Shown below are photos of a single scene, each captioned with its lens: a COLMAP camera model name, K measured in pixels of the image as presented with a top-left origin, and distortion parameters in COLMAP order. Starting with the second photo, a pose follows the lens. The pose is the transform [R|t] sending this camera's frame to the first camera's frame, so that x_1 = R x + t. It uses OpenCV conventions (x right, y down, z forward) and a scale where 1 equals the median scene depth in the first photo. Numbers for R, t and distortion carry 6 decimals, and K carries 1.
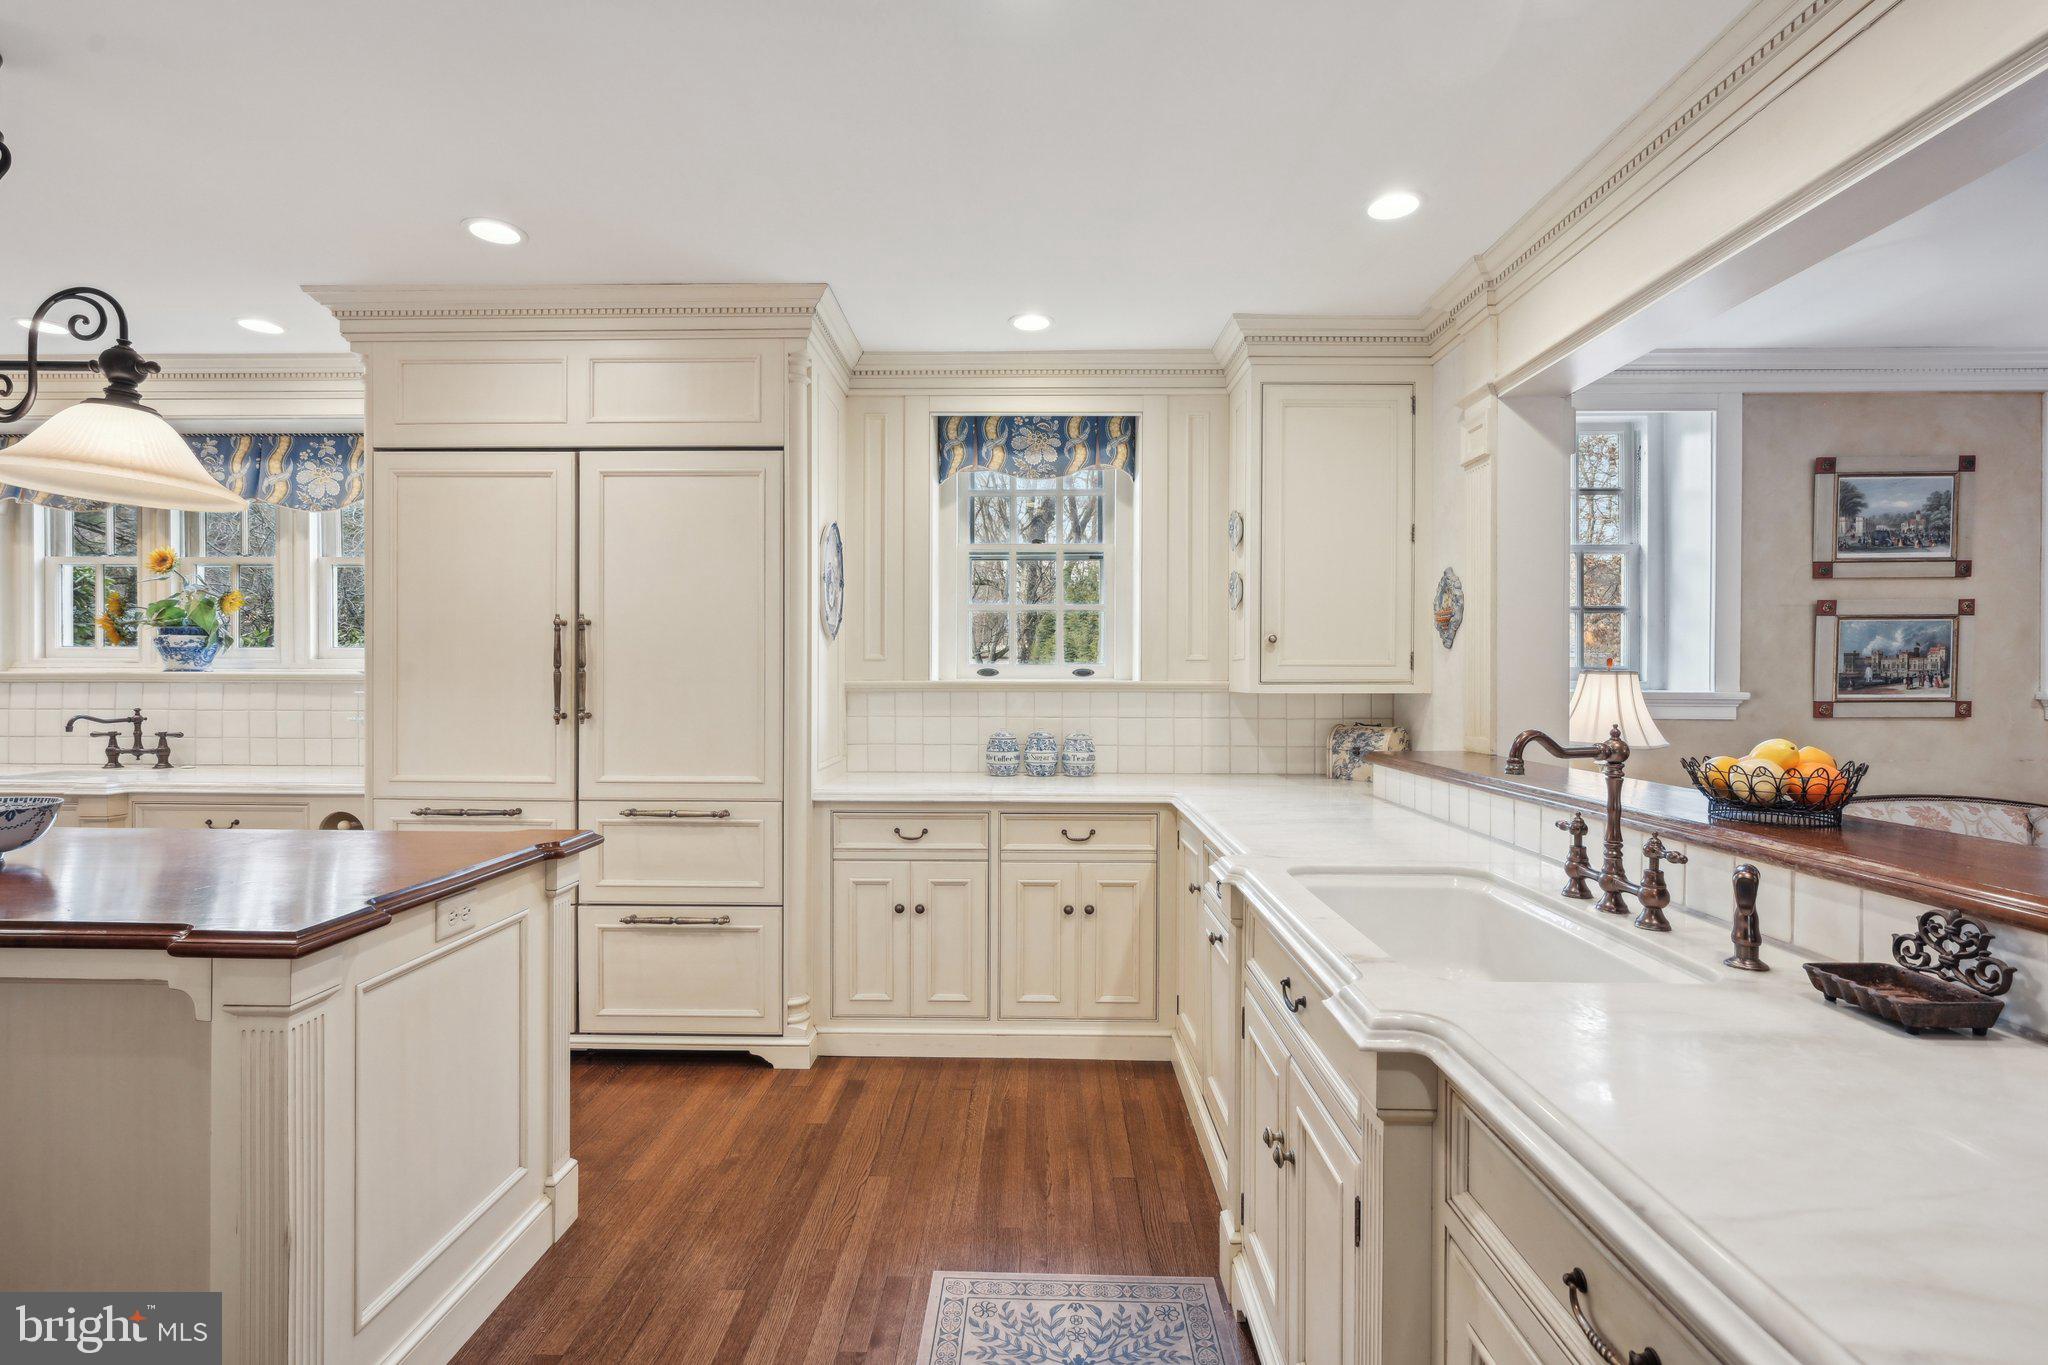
lens RADIAL K [[923.2, 0, 1020.6], [0, 923.2, 686.6], [0, 0, 1]] dist [0.000851, 0.000192]
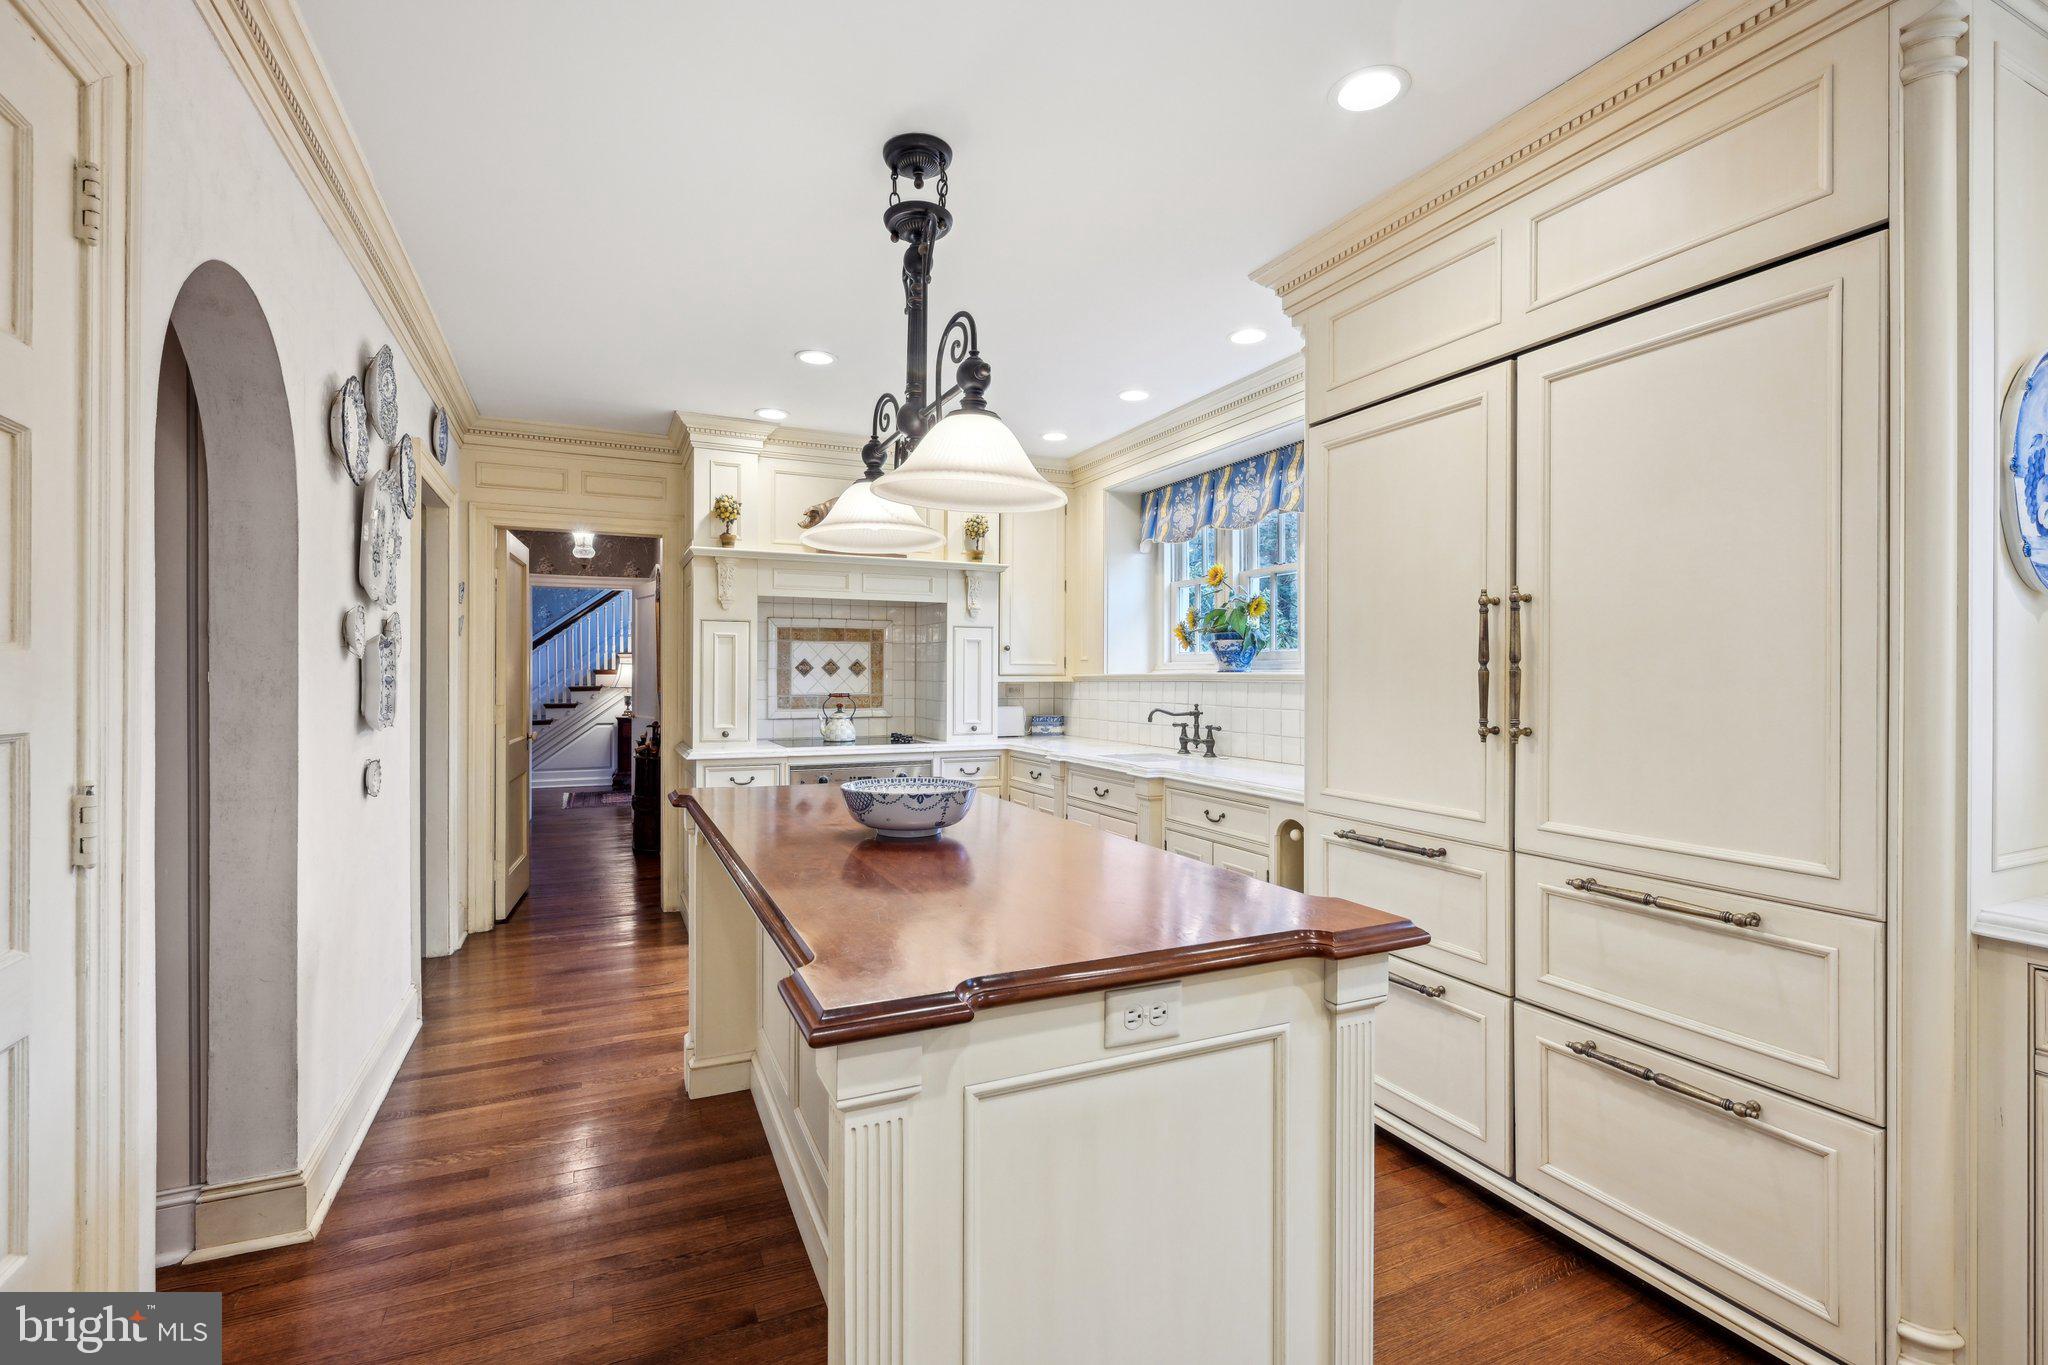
lens RADIAL K [[923.2, 0, 1022.1], [0, 923.2, 676.4], [0, 0, 1]] dist [0.000851, 0.000192]
pose [[0.440318, -0.001848, -0.897840, -0.011335], [-0.007593, 0.999954, -0.005781, -0.003449], [0.897810, 0.009363, 0.440284, 0.349323]]
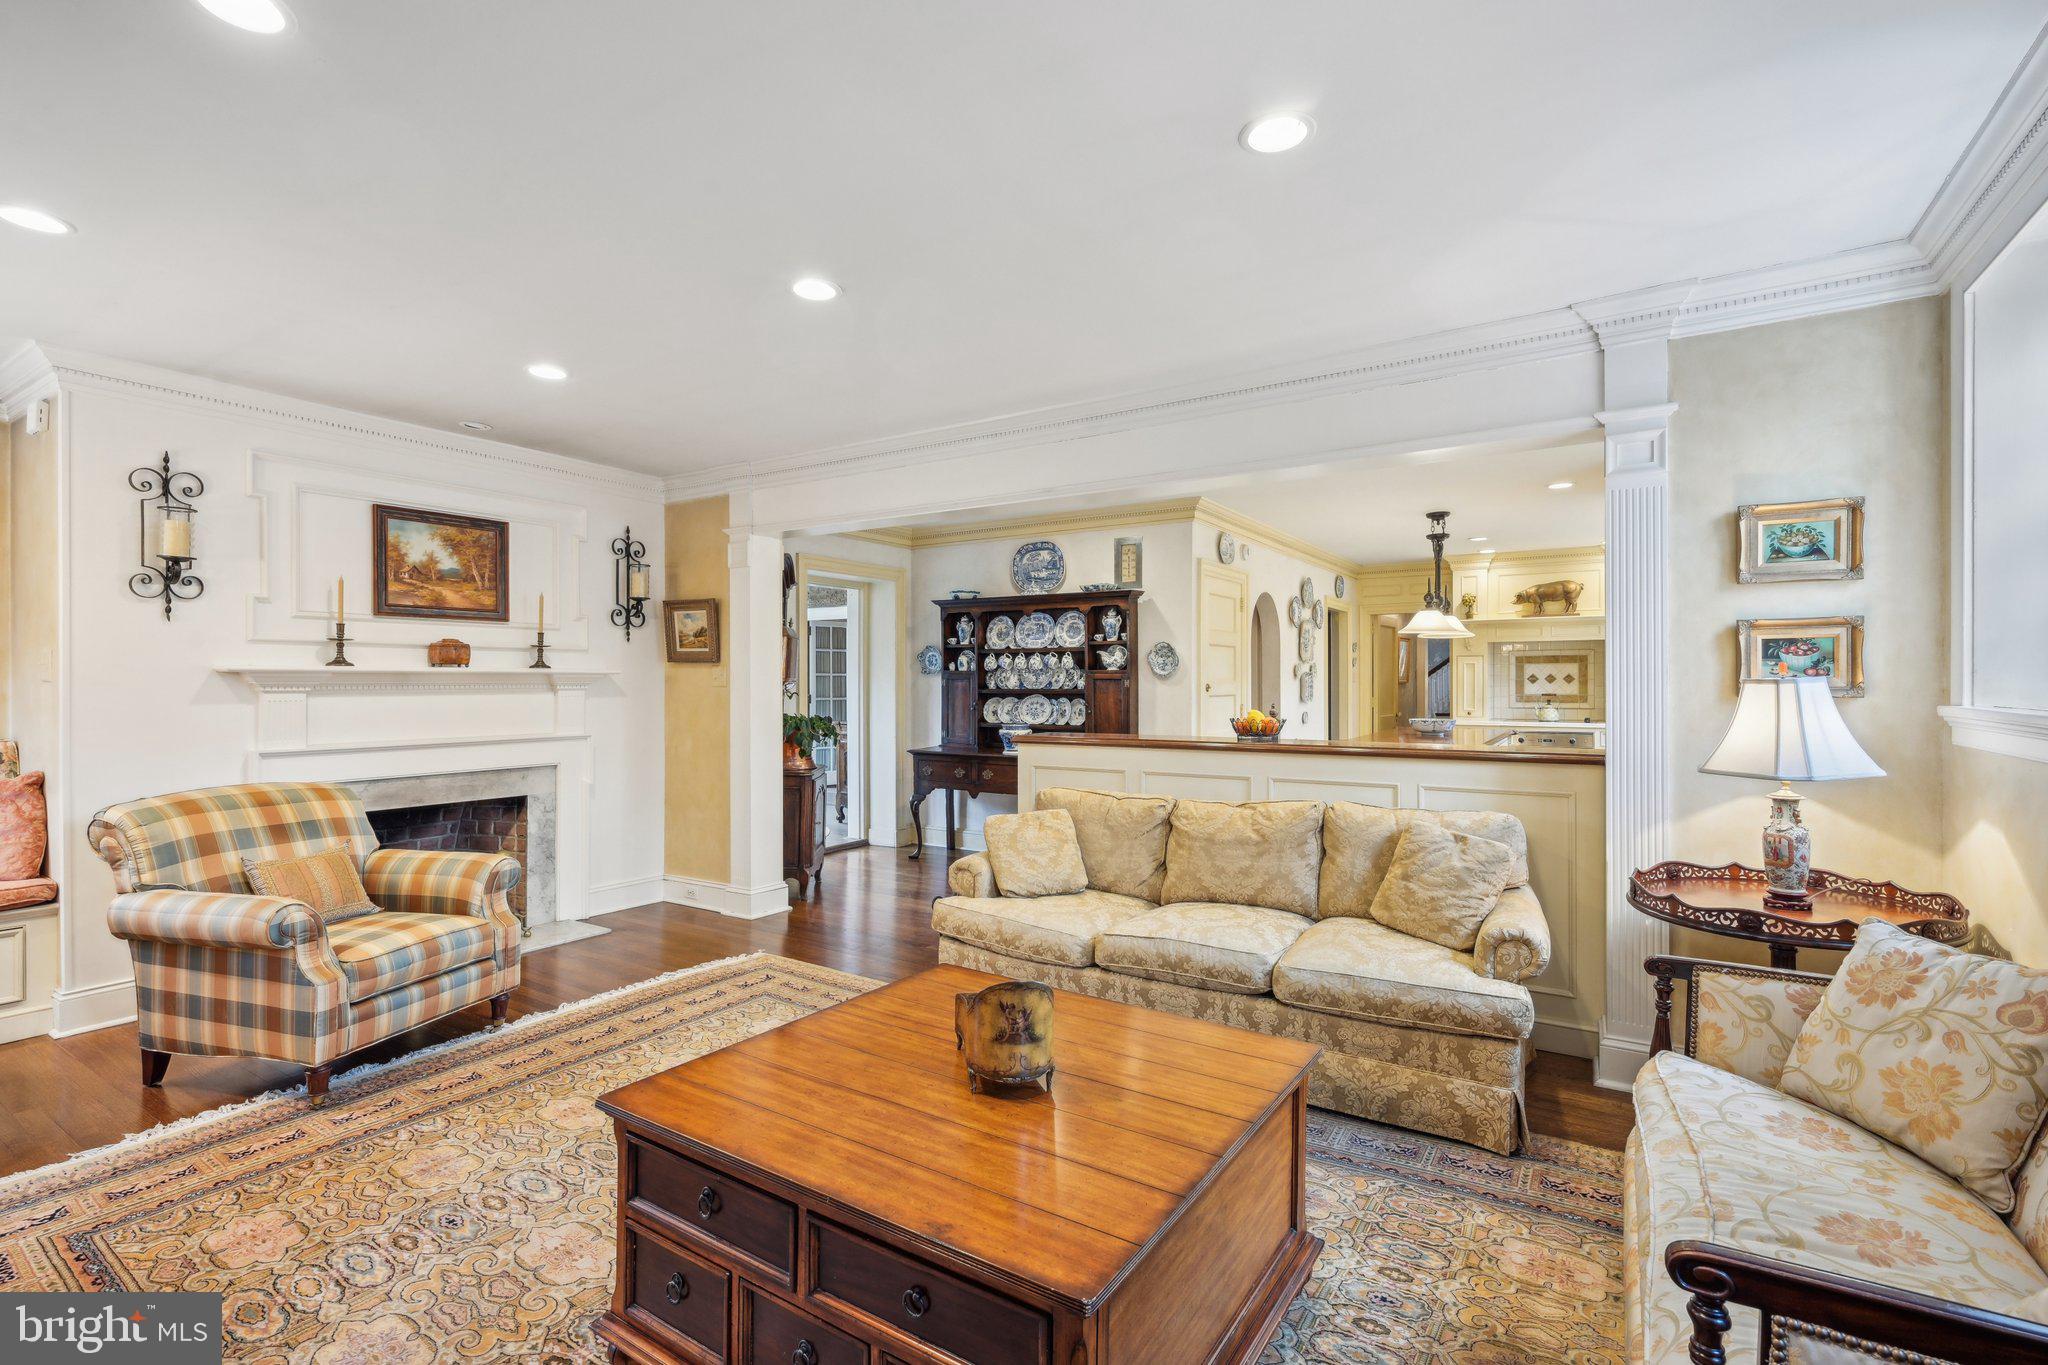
lens RADIAL K [[923.2, 0, 1022.1], [0, 923.2, 679.4], [0, 0, 1]] dist [0.000851, 0.000192]
pose [[-0.517251, -0.003667, -0.855826, 1.703264], [-0.005015, 0.999987, -0.001253, -0.012815], [0.855819, 0.003644, -0.517262, 0.877469]]
